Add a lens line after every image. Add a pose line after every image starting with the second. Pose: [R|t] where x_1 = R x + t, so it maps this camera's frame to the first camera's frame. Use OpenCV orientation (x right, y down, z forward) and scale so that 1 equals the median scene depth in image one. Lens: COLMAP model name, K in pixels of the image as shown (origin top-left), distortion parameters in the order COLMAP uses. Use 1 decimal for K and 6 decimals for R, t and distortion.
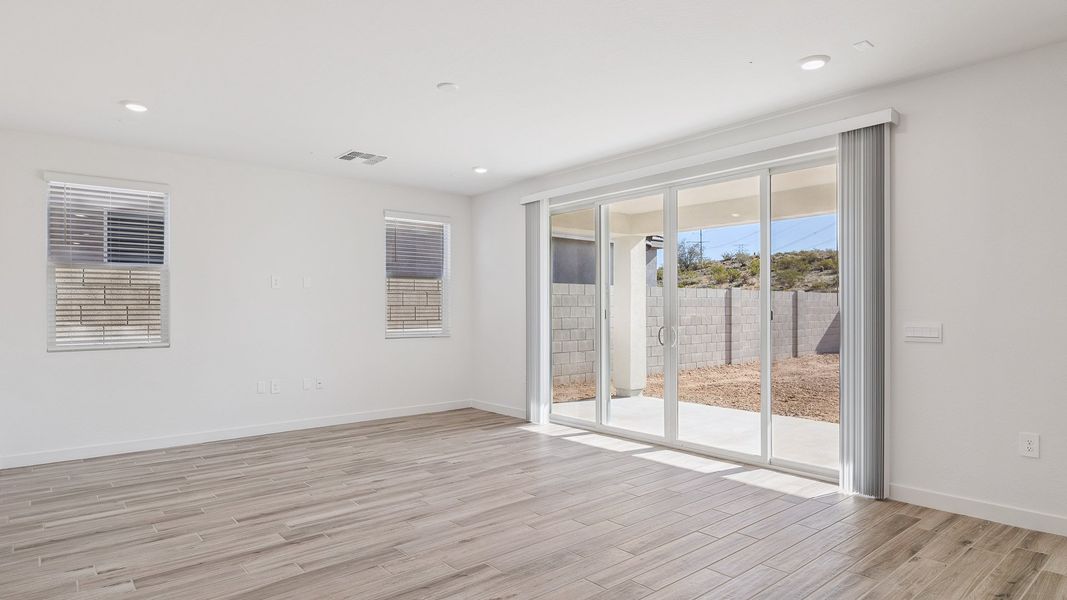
lens RADIAL K [[584.2, 0, 540.4], [0, 584.2, 303.0], [0, 0, 1]] dist [-0.002137, 0.000202]
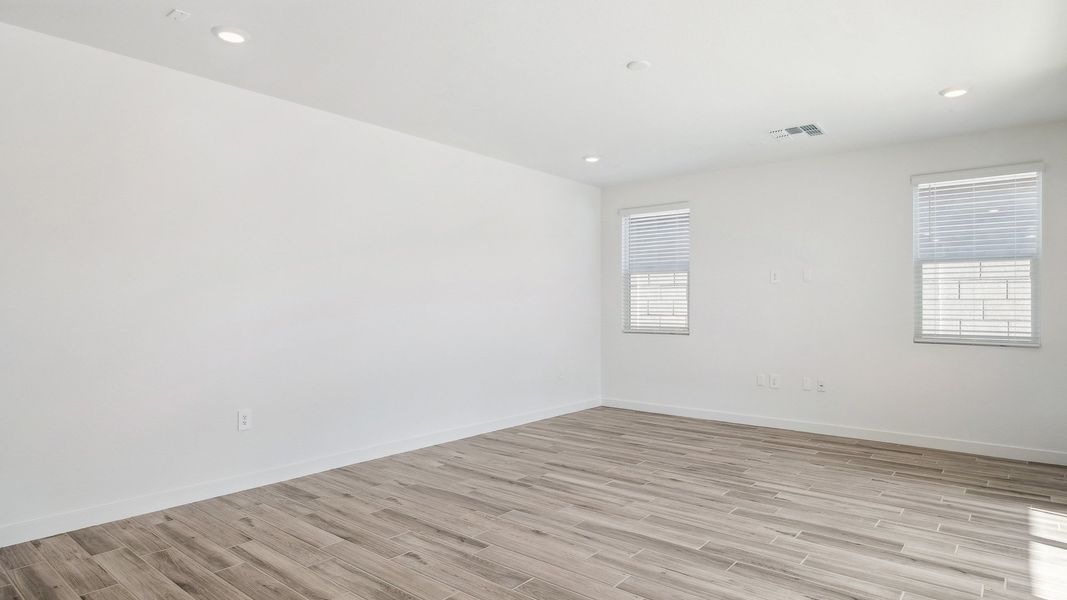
lens RADIAL K [[584.2, 0, 540.4], [0, 584.2, 303.0], [0, 0, 1]] dist [-0.002137, 0.000202]
pose [[0.197005, 0.001704, -0.980401, 0.706188], [0.006848, 0.999972, 0.003114, 0.004731], [0.980379, -0.007327, 0.196988, 0.656793]]
